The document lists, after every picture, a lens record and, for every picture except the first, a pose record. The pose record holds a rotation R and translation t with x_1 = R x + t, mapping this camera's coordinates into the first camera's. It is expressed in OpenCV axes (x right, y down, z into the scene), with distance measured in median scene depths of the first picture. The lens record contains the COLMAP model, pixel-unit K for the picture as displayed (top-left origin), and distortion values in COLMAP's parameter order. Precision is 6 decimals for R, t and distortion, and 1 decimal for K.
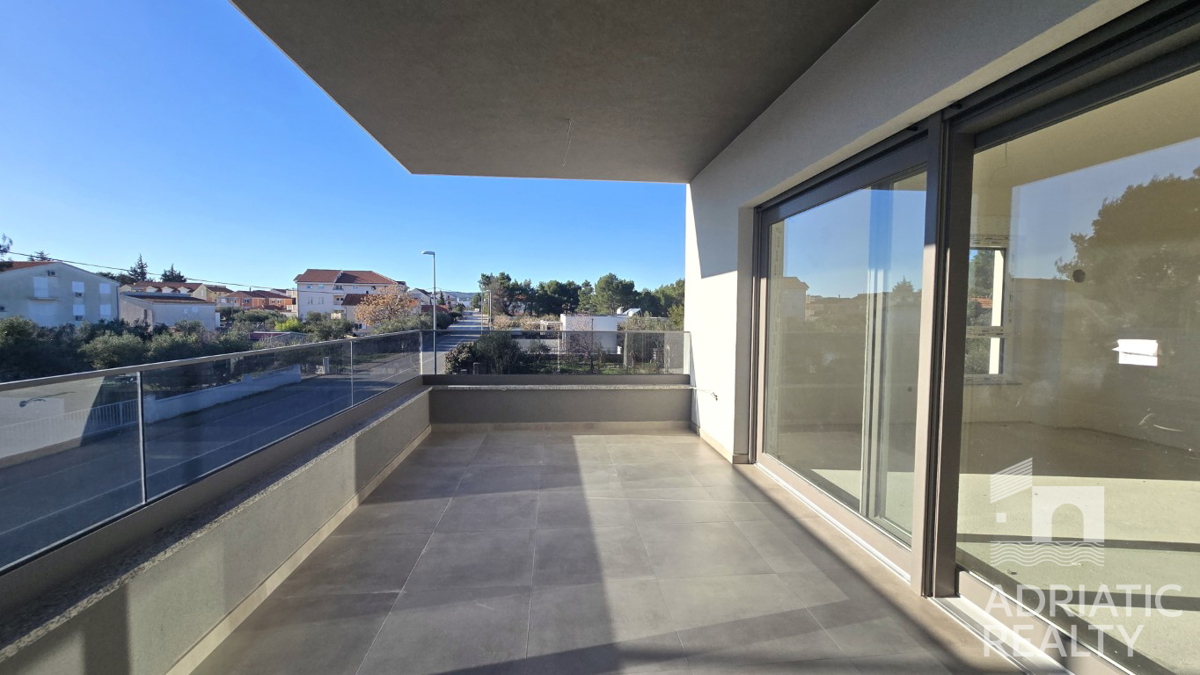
lens RADIAL K [[499.2, 0, 600.0], [0, 499.2, 337.5], [0, 0, 1]] dist [-0.000442, 0.000049]
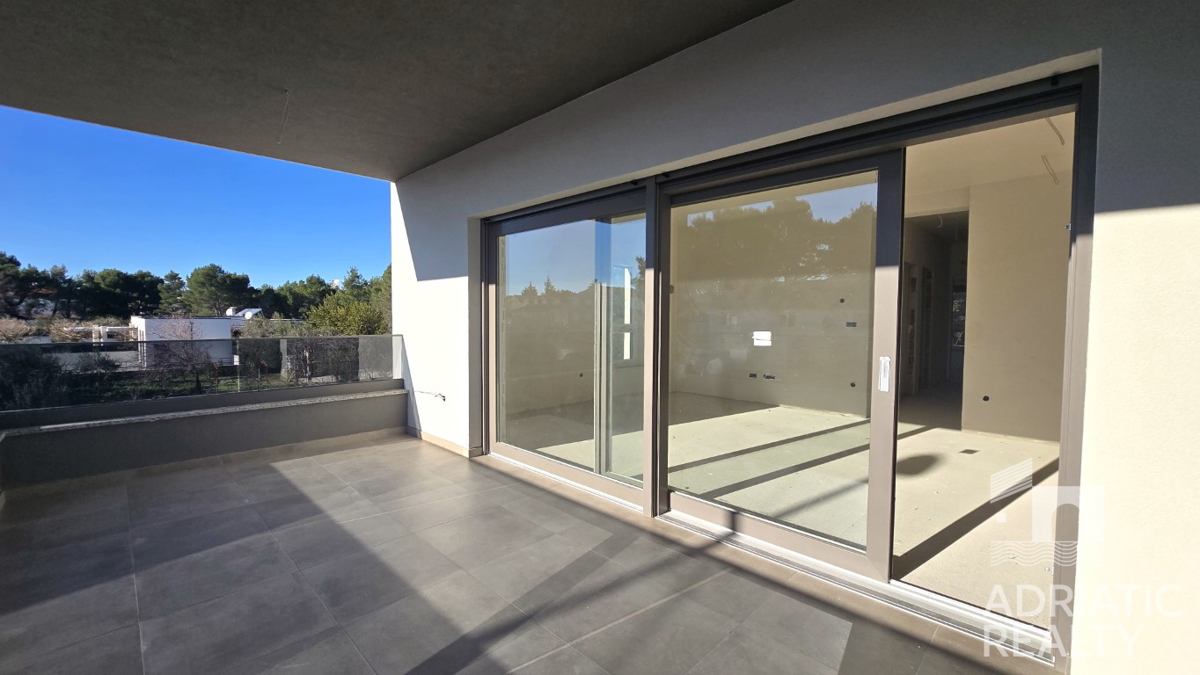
lens RADIAL K [[499.2, 0, 600.0], [0, 499.2, 337.5], [0, 0, 1]] dist [-0.000442, 0.000049]
pose [[0.763818, -0.034280, 0.644520, -0.190087], [0.034600, 0.999327, 0.012146, -0.006103], [-0.644503, 0.013023, 0.764491, 0.004864]]
